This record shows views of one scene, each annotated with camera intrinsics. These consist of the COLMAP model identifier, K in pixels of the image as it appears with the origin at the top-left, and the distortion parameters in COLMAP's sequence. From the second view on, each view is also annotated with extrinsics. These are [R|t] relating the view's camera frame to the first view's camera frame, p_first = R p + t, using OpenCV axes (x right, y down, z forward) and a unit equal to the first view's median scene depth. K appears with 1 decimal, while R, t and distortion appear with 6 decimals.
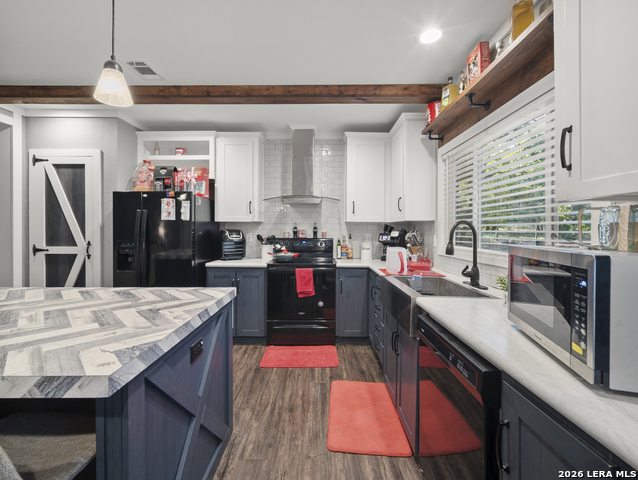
lens RADIAL K [[287.9, 0, 318.4], [0, 287.9, 228.0], [0, 0, 1]] dist [-0.001207, 0.000296]
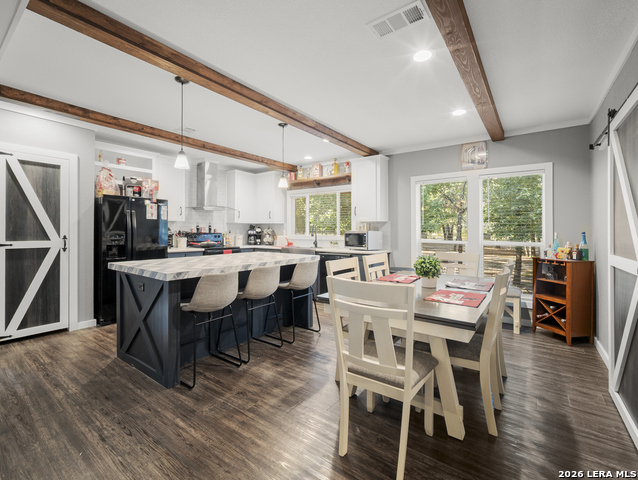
lens RADIAL K [[287.9, 0, 318.4], [0, 287.9, 228.0], [0, 0, 1]] dist [-0.001207, 0.000296]
pose [[0.592599, 0.007712, 0.805461, -1.104639], [-0.008689, 0.999957, -0.003182, 0.012058], [-0.805451, -0.005113, 0.592641, -0.444990]]
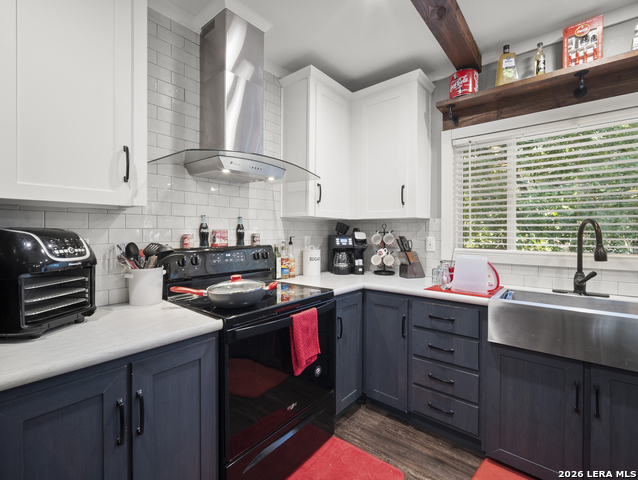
lens RADIAL K [[291.4, 0, 327.2], [0, 291.4, 231.9], [0, 0, 1]] dist [-0.001465, -0.000076]
pose [[0.633690, -0.004267, 0.773575, -0.397775], [-0.006609, 0.999918, 0.010929, 0.003724], [-0.773559, -0.012038, 0.633610, 0.666161]]
